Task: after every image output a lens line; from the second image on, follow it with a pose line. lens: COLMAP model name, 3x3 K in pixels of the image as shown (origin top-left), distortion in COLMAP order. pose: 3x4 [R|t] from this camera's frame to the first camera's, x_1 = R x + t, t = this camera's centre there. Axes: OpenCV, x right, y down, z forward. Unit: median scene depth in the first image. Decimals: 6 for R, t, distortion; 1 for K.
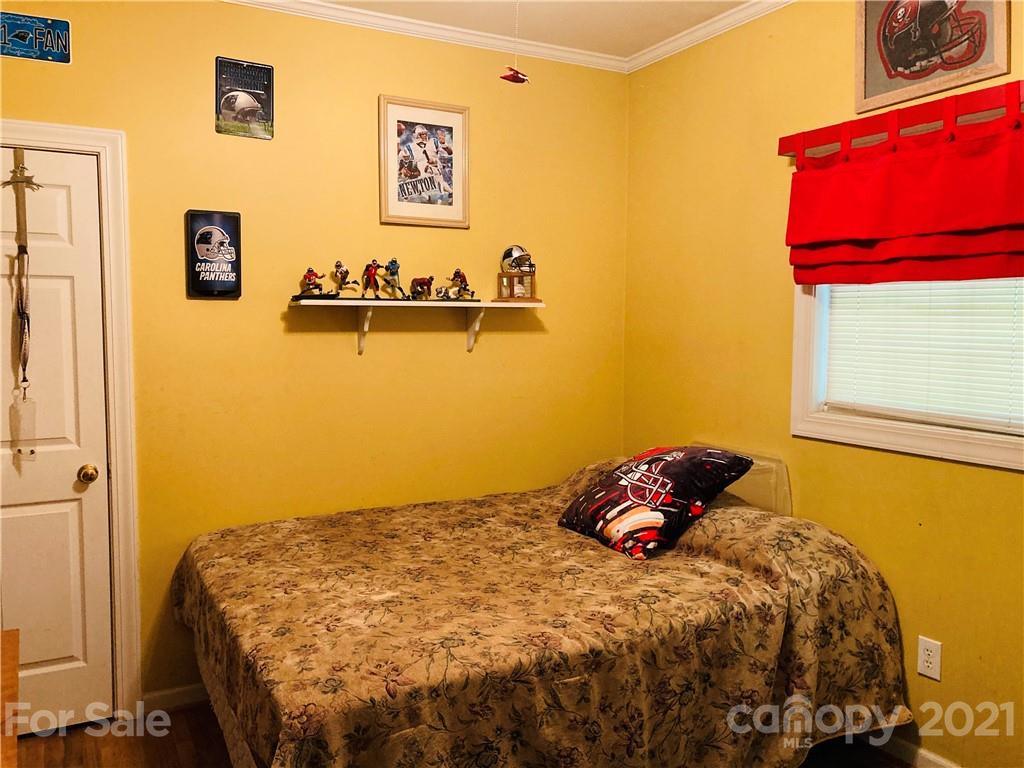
lens RADIAL K [[840.4, 0, 505.4], [0, 840.4, 386.8], [0, 0, 1]] dist [0.032856, -0.035253]
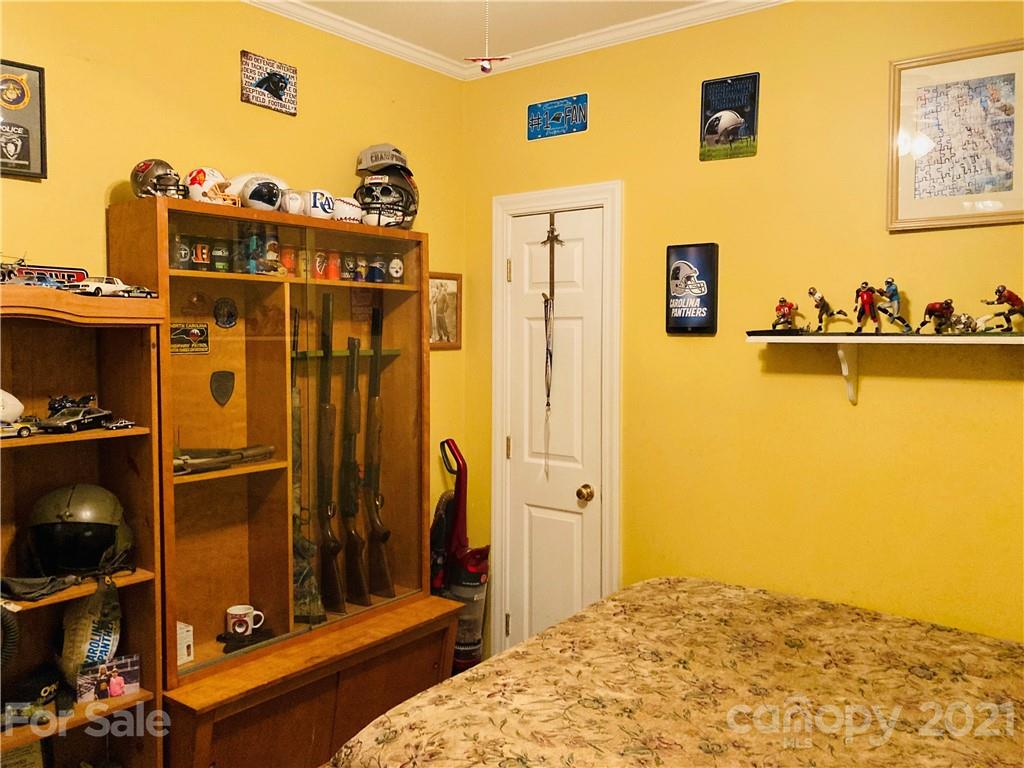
lens RADIAL K [[840.4, 0, 507.8], [0, 840.4, 379.0], [0, 0, 1]] dist [0.032856, -0.035253]
pose [[0.385518, 0.050365, -0.921325, 0.468728], [-0.074963, 0.996918, 0.023129, -0.062984], [0.919650, 0.060149, 0.388105, 0.452702]]
